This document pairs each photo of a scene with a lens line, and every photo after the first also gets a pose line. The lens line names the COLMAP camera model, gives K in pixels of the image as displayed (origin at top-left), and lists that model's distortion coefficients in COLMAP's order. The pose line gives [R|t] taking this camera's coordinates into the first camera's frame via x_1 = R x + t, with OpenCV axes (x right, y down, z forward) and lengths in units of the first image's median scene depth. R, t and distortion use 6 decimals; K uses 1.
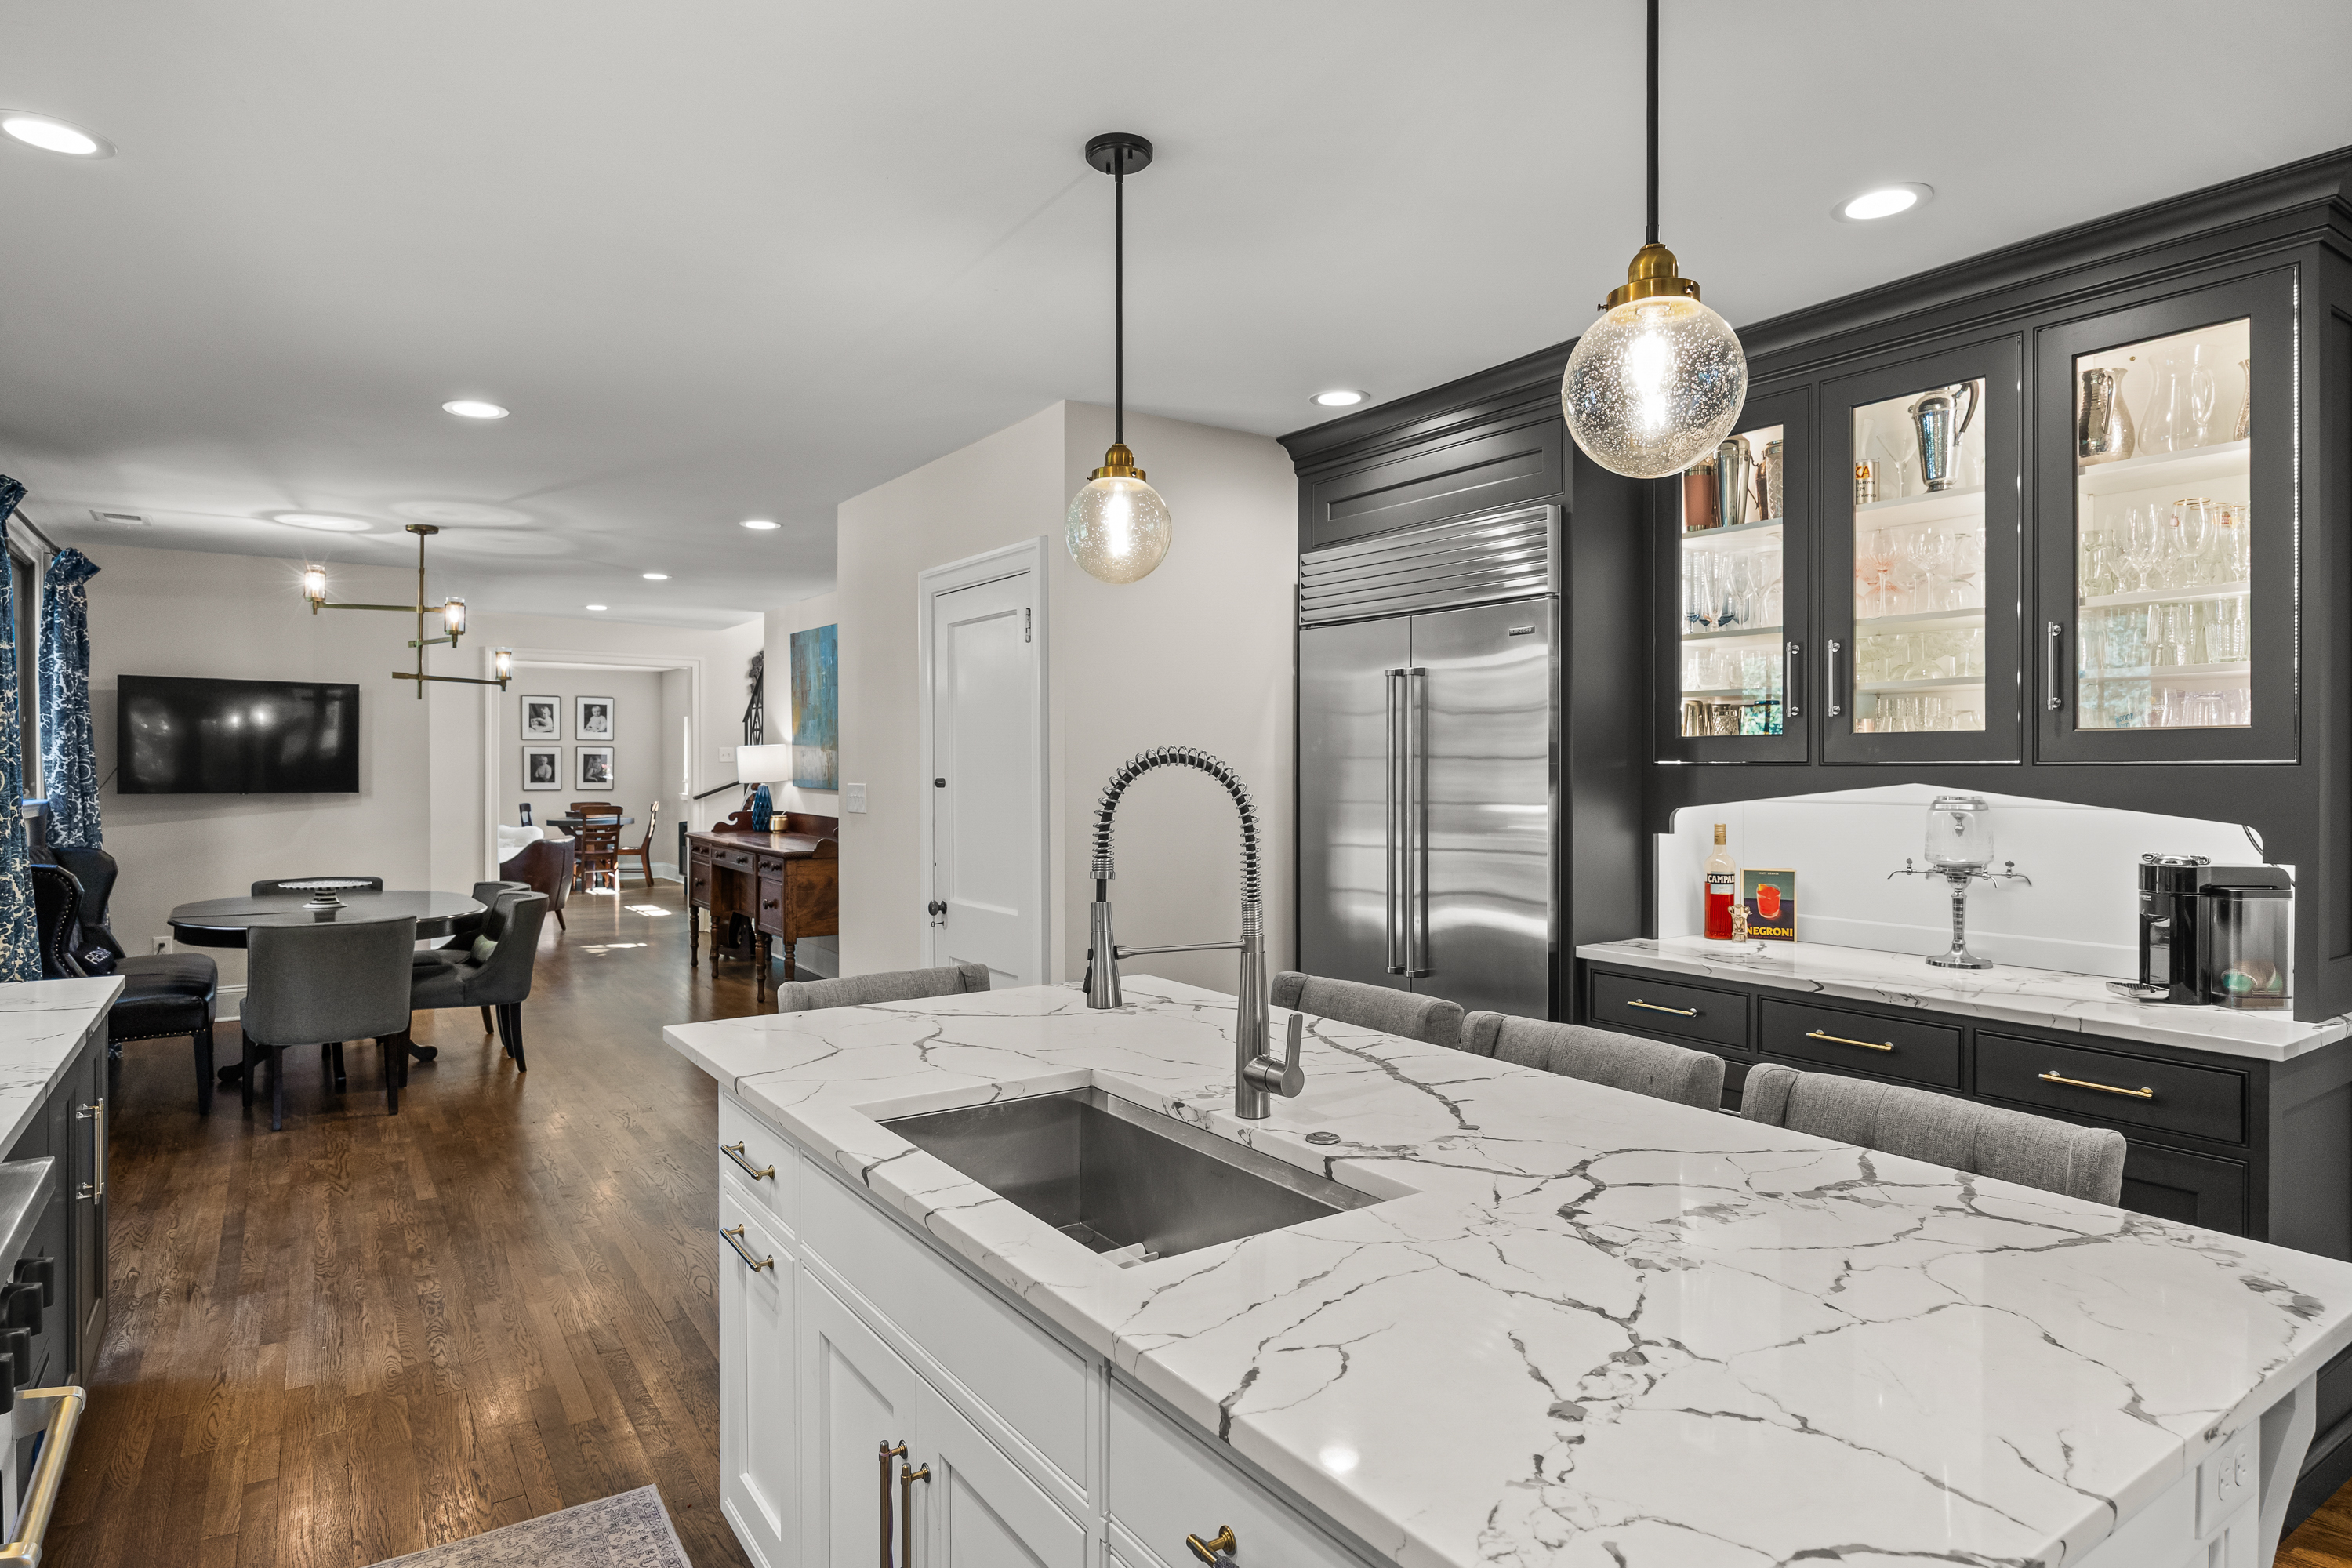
lens RADIAL K [[1300.2, 0, 1167.6], [0, 1300.2, 761.3], [0, 0, 1]] dist [-0.004928, -0.000551]
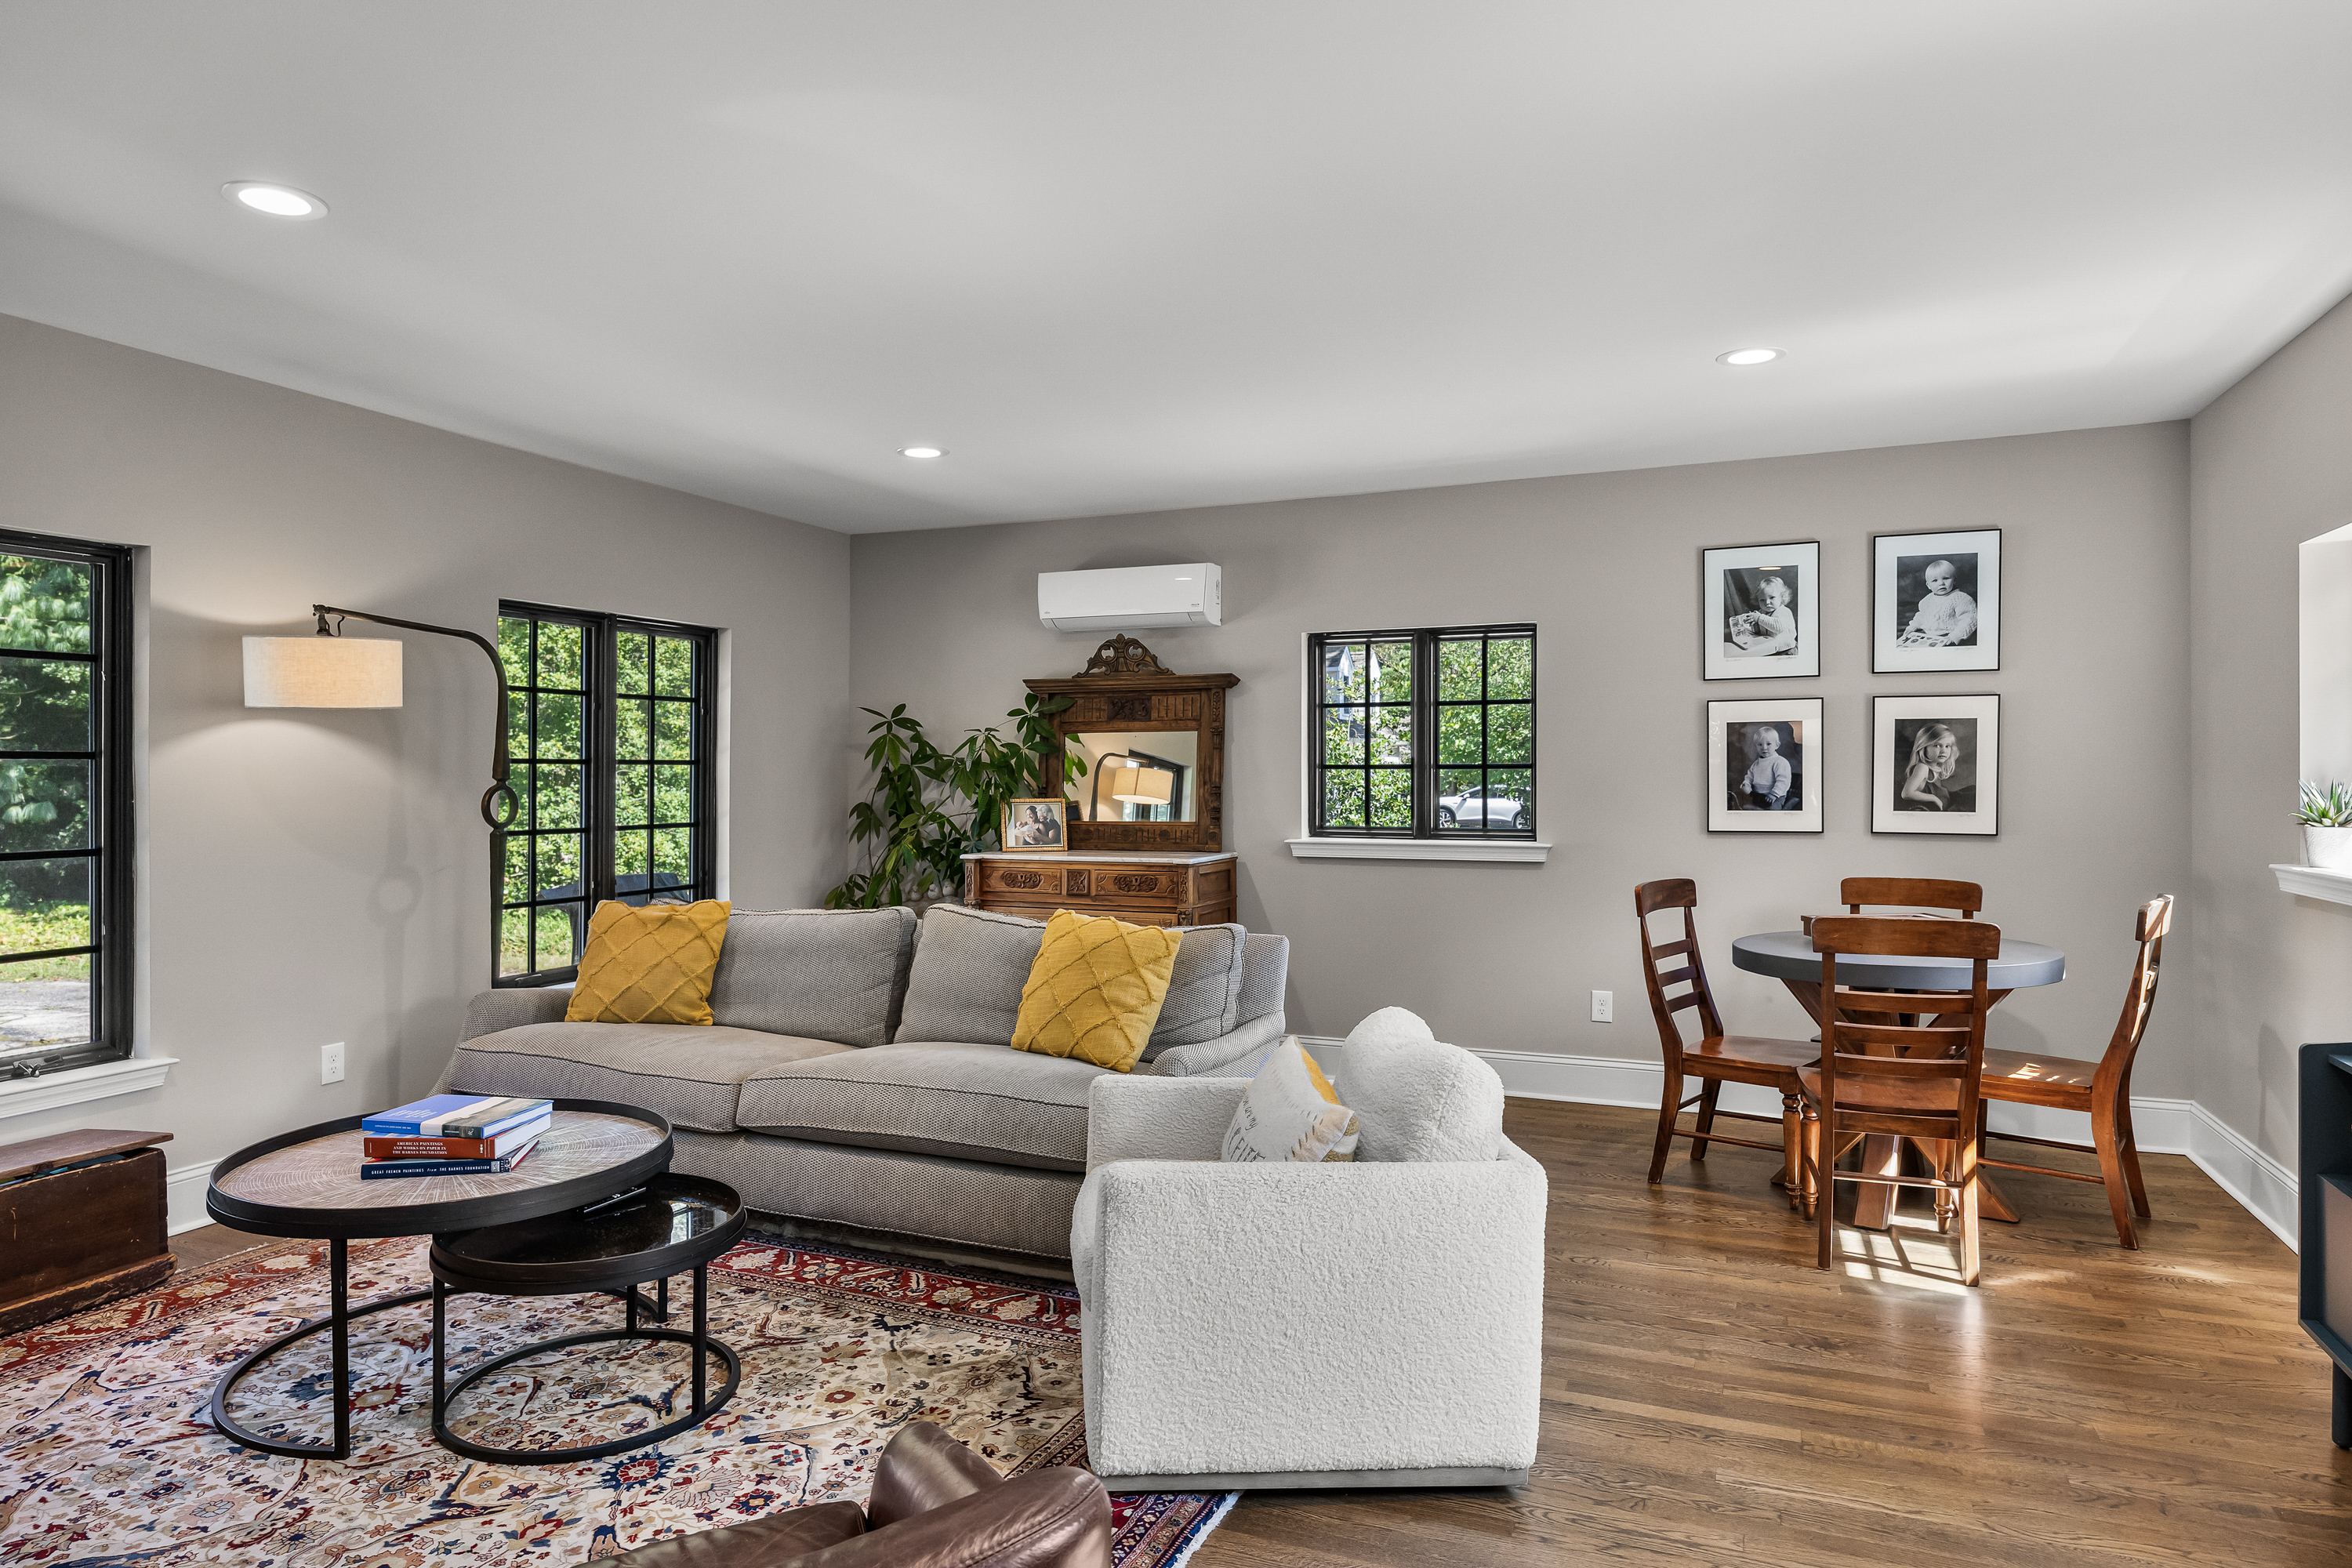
lens RADIAL K [[1361.2, 0, 1174.6], [0, 1361.2, 781.6], [0, 0, 1]] dist [-0.008086, 0.001592]
pose [[0.529350, 0.004675, -0.848391, -0.269348], [0.006122, 0.999938, 0.009330, 0.005149], [0.848382, -0.010133, 0.529288, 0.691370]]
